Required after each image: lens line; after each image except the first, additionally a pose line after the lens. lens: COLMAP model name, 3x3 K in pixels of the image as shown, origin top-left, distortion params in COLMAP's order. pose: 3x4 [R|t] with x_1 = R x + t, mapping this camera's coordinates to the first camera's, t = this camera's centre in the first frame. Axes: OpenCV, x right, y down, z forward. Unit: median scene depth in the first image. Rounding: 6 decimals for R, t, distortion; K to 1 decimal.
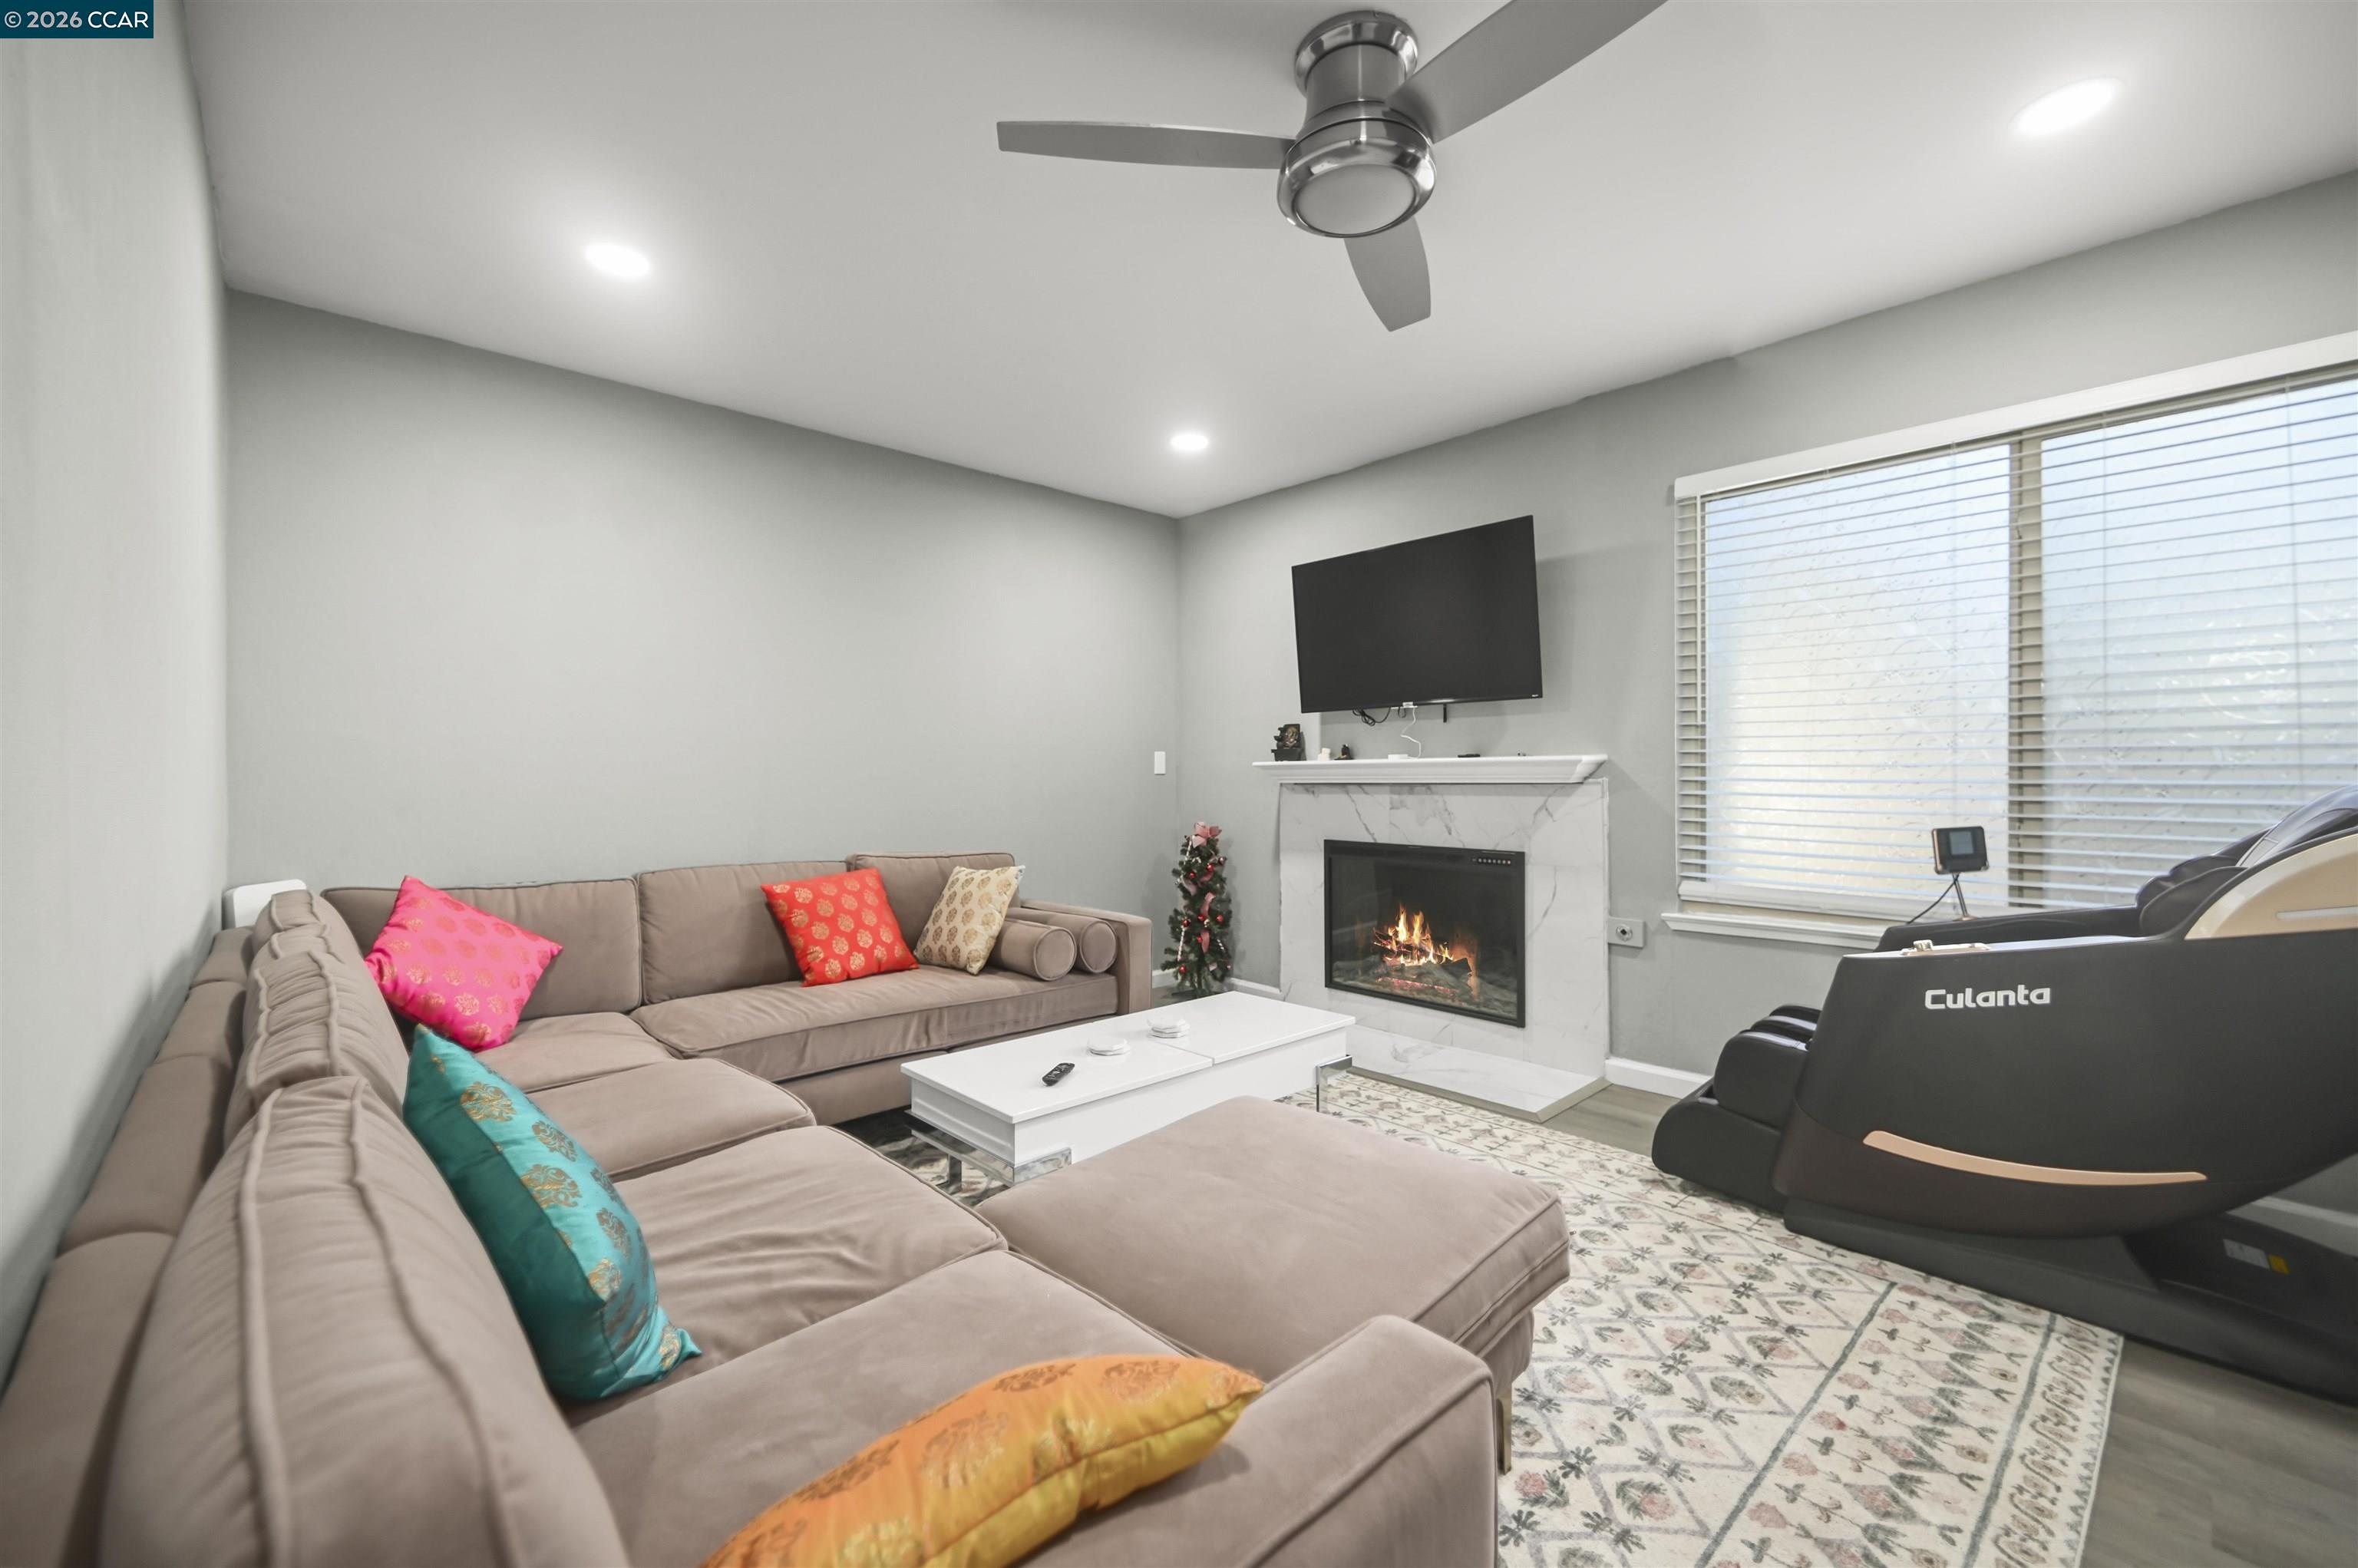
lens RADIAL K [[962.5, 0, 1176.3], [0, 962.5, 787.9], [0, 0, 1]] dist [0.001647, 0.000047]
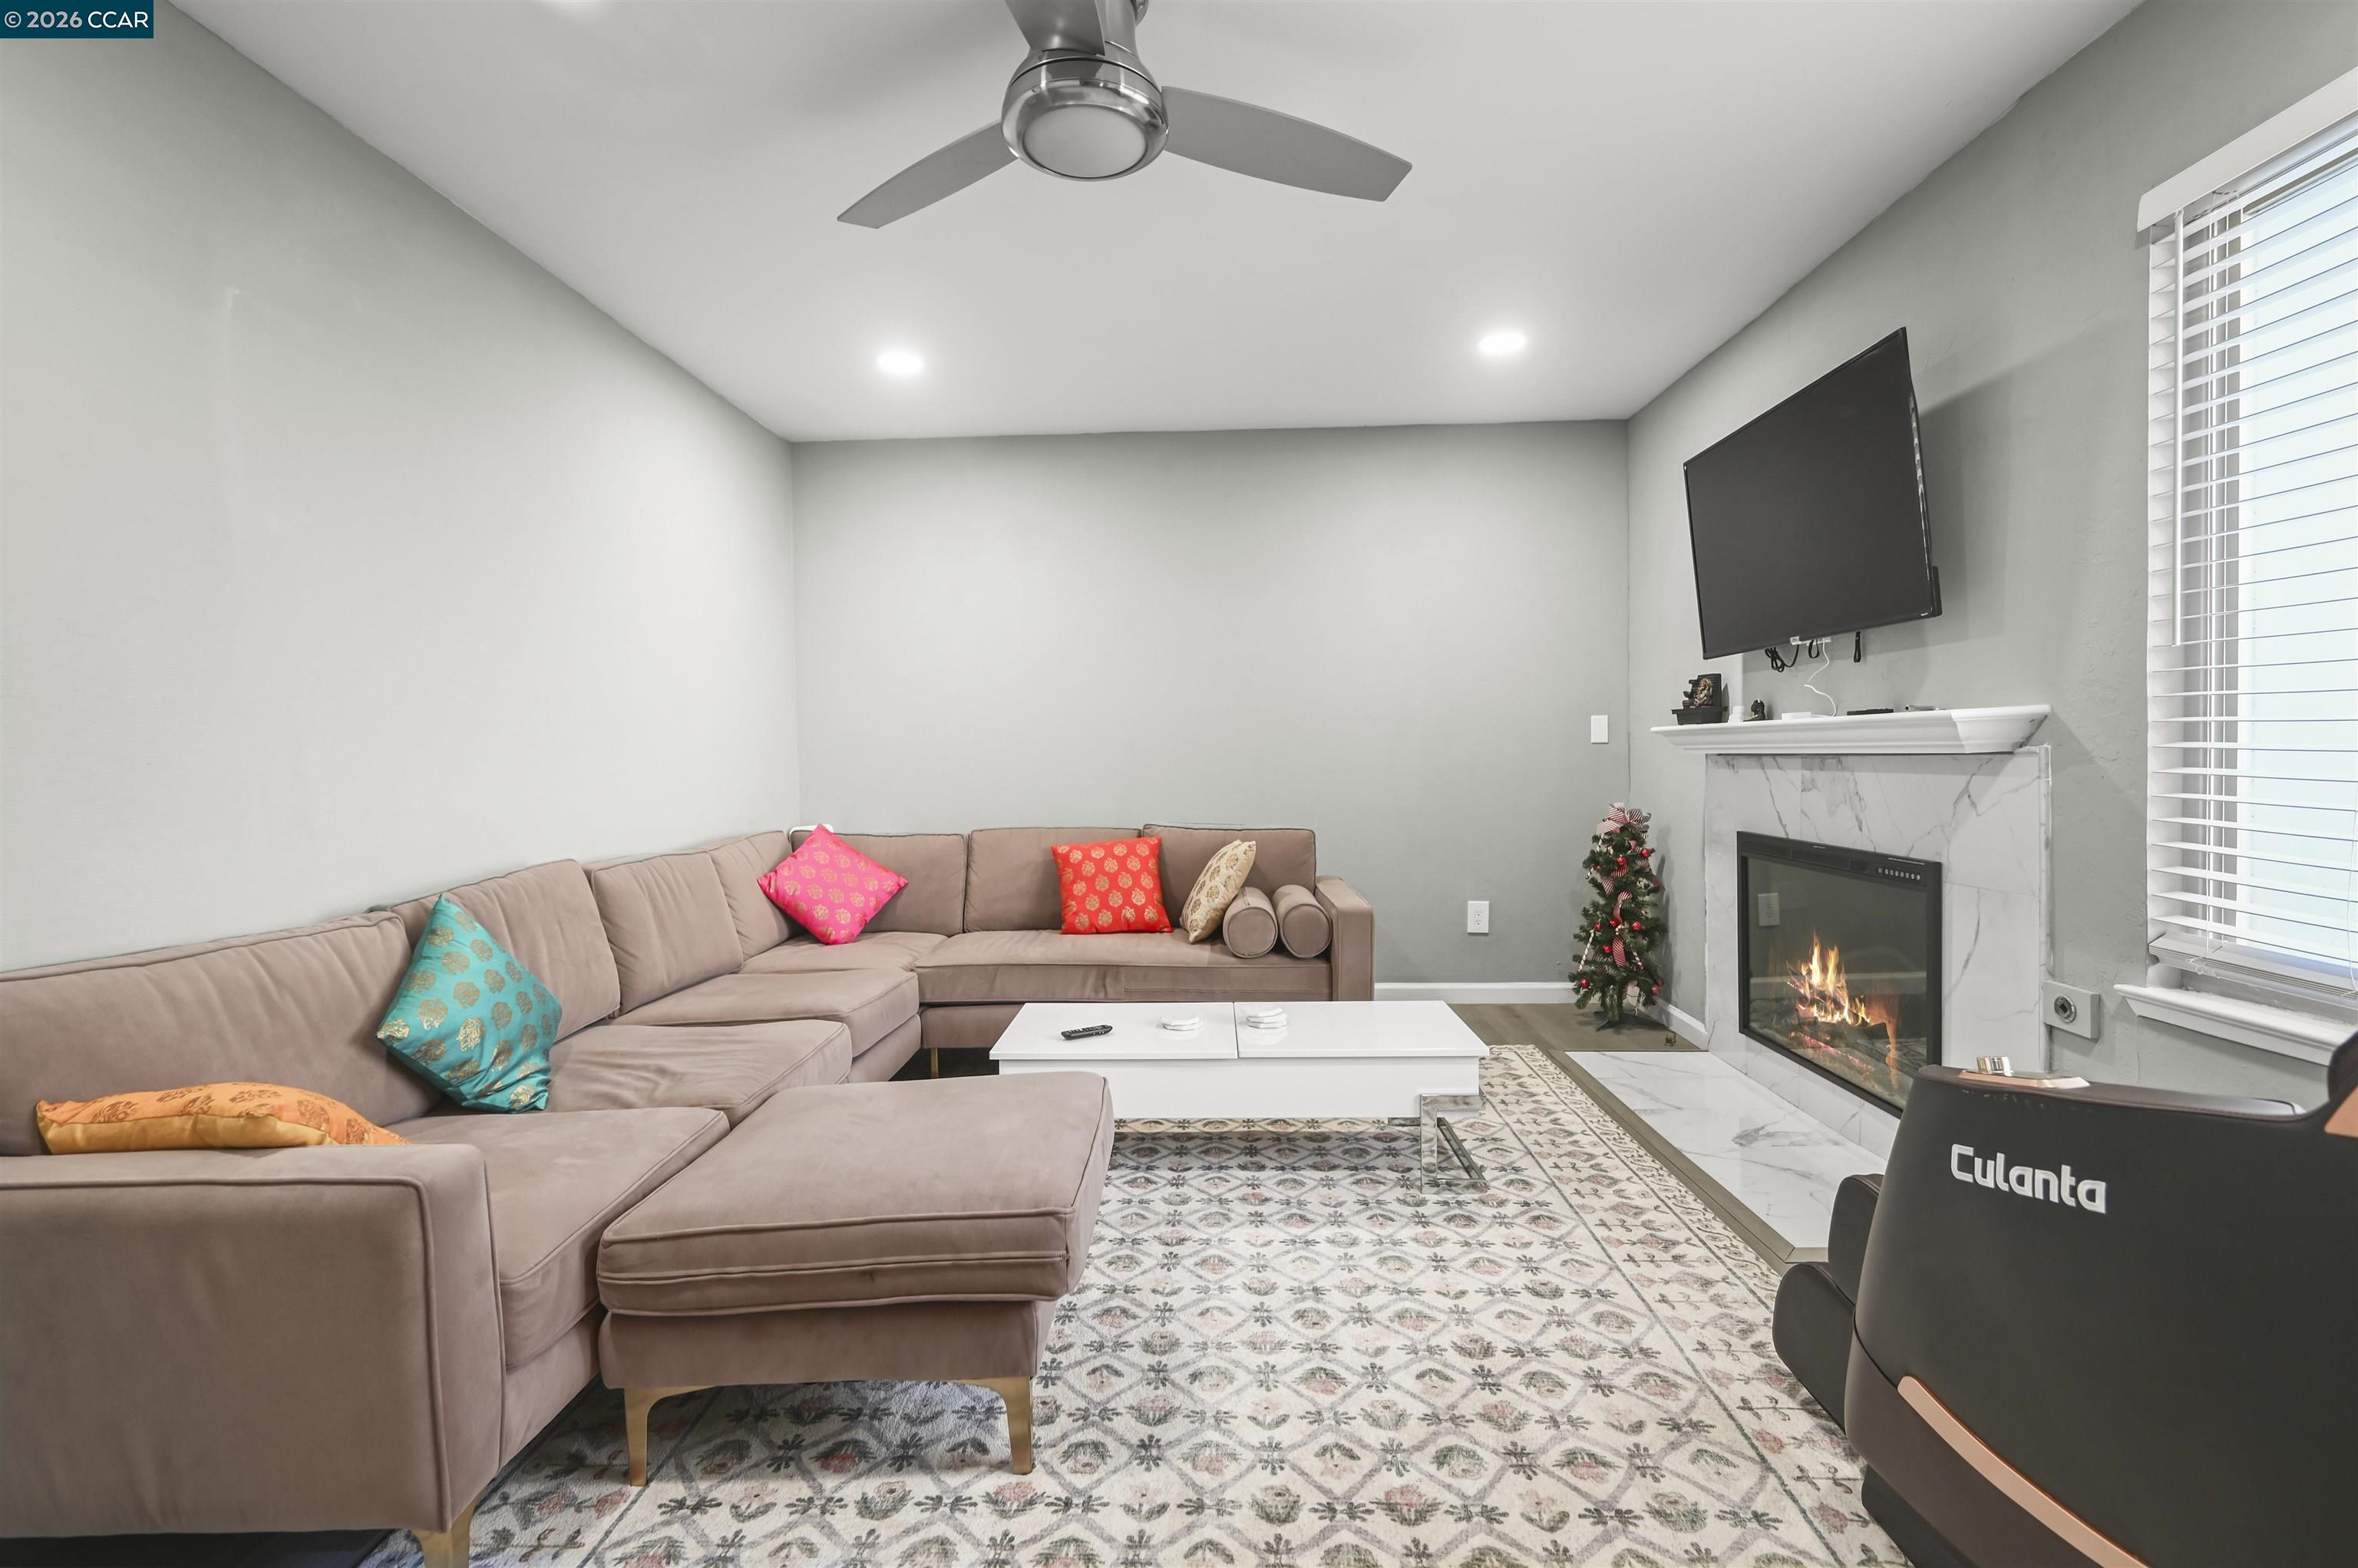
lens RADIAL K [[1066.1, 0, 1185.2], [0, 1066.1, 800.7], [0, 0, 1]] dist [0.000320, 0.000830]
pose [[0.707842, 0.024289, -0.705953, 0.600252], [0.004891, 0.999216, 0.039283, -0.004559], [0.706354, -0.031259, 0.707168, 0.189355]]
